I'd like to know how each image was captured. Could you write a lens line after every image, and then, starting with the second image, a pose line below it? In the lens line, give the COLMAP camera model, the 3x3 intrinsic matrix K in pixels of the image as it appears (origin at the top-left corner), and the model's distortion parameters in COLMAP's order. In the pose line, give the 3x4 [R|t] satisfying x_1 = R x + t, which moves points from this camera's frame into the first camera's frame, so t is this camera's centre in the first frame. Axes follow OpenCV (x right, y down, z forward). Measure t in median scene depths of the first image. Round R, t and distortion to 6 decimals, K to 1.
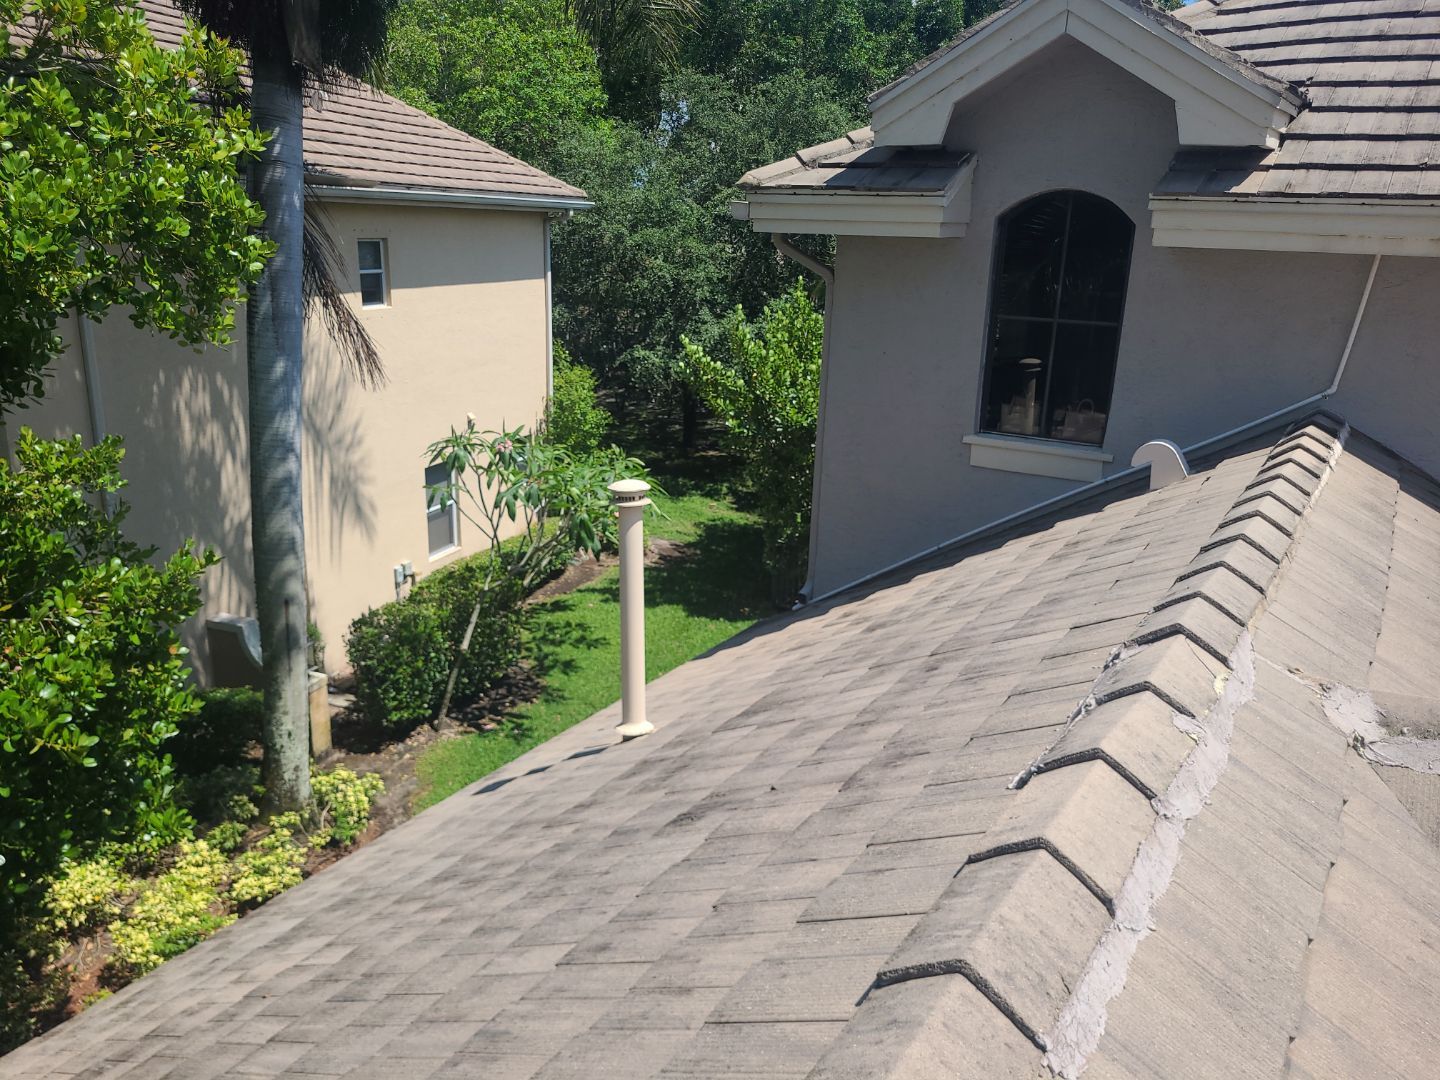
lens RADIAL K [[1078.4, 0, 736.6], [0, 1078.4, 551.8], [0, 0, 1]] dist [0.014974, -0.008154]
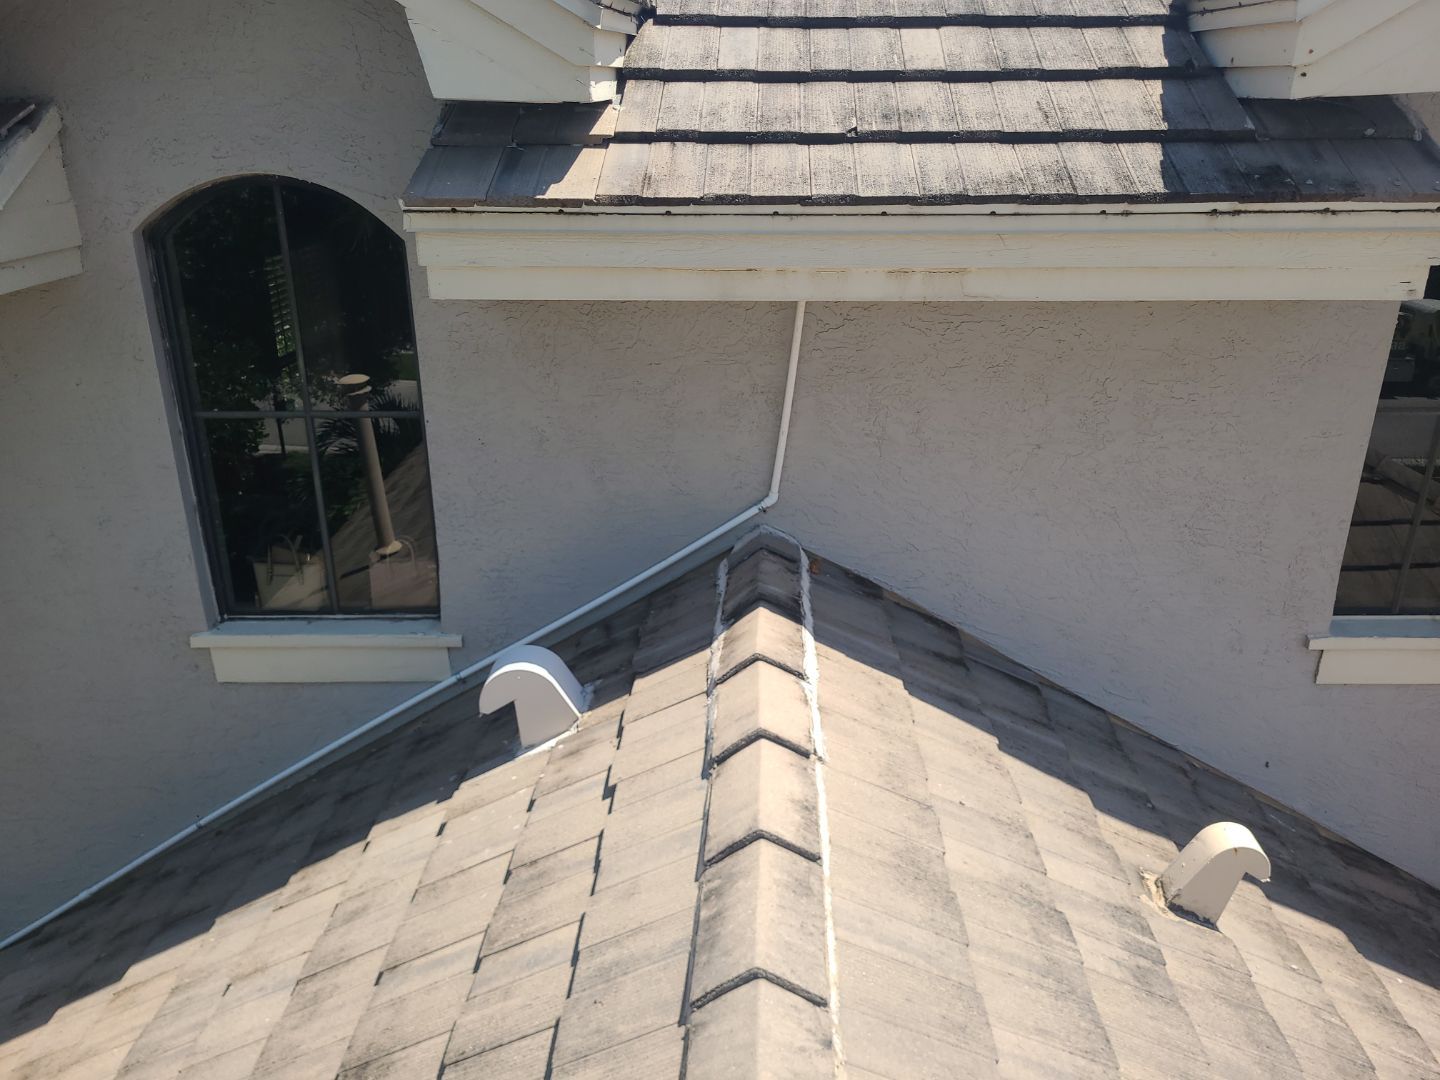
lens RADIAL K [[1065.7, 0, 720.0], [0, 1065.7, 540.0], [0, 0, 1]] dist [0.032301, -0.007625]
pose [[0.870507, -0.218455, 0.441015, 0.260802], [0.174524, 0.974876, 0.138414, -0.223225], [-0.460172, -0.043522, 0.886762, 0.491336]]
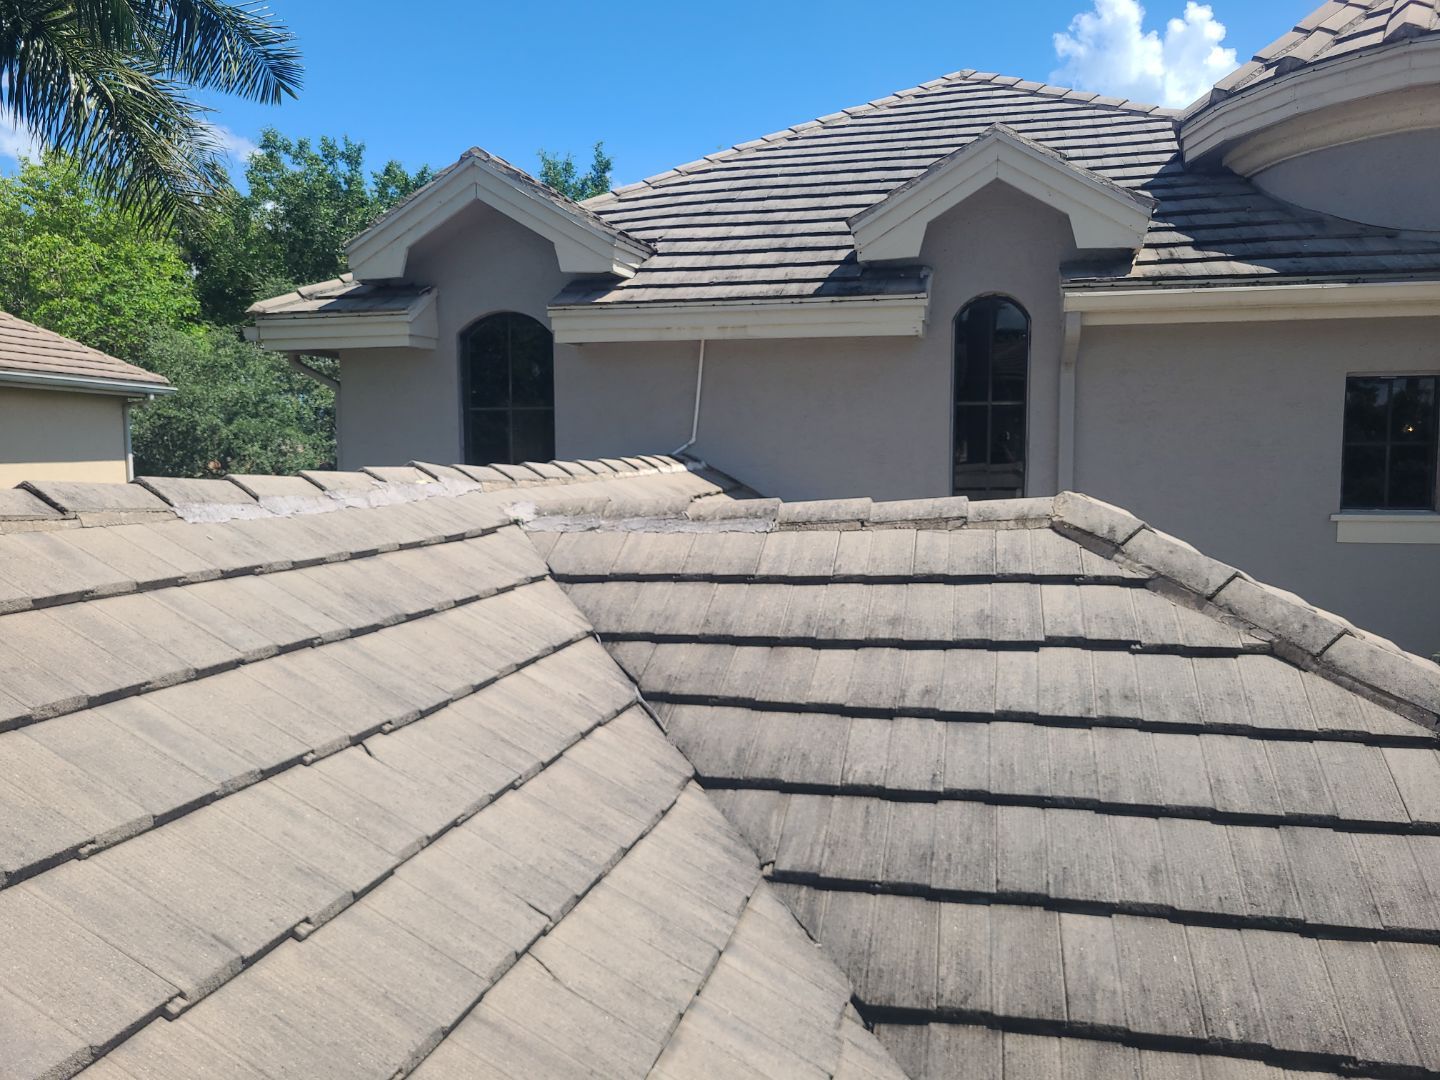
lens RADIAL K [[1060.3, 0, 697.4], [0, 1060.3, 569.3], [0, 0, 1]] dist [0.056561, -0.042449]
pose [[0.956236, -0.068872, 0.284374, 0.153774], [0.116600, 0.981093, -0.154471, 0.244544], [-0.268359, 0.180869, 0.946187, -0.304342]]
